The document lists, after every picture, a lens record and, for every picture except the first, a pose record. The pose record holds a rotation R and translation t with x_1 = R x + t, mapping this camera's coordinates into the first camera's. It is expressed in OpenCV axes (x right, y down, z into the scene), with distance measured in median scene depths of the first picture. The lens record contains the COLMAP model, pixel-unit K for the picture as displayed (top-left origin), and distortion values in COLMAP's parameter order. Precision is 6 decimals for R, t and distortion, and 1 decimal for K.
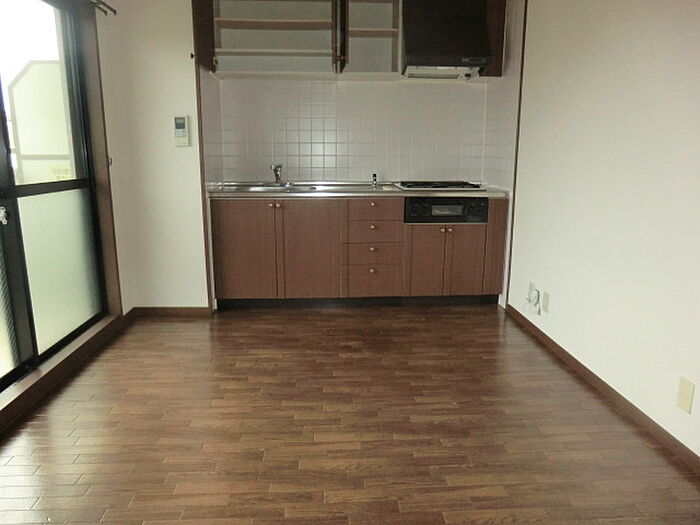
lens RADIAL K [[502.5, 0, 350.0], [0, 502.5, 262.5], [0, 0, 1]] dist [-0.136517, 0.153087]
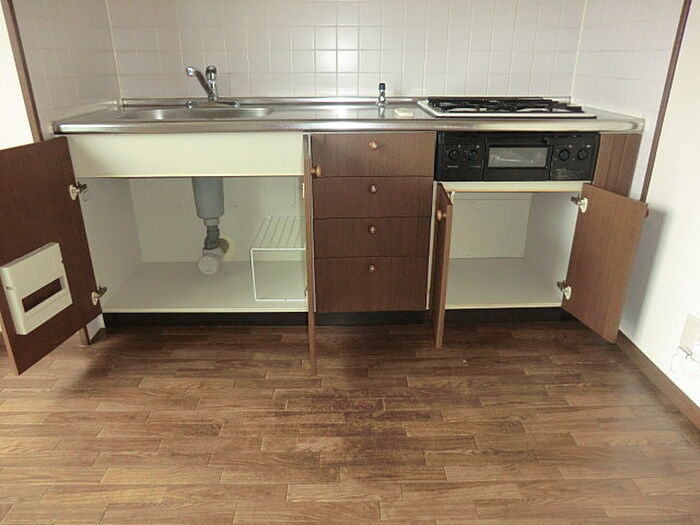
lens RADIAL K [[502.5, 0, 350.0], [0, 502.5, 262.5], [0, 0, 1]] dist [-0.136517, 0.153087]
pose [[0.999266, 0.011922, -0.036393, 0.044624], [-0.005400, 0.984678, 0.174299, -0.093888], [0.037913, -0.173974, 0.984020, 0.519106]]
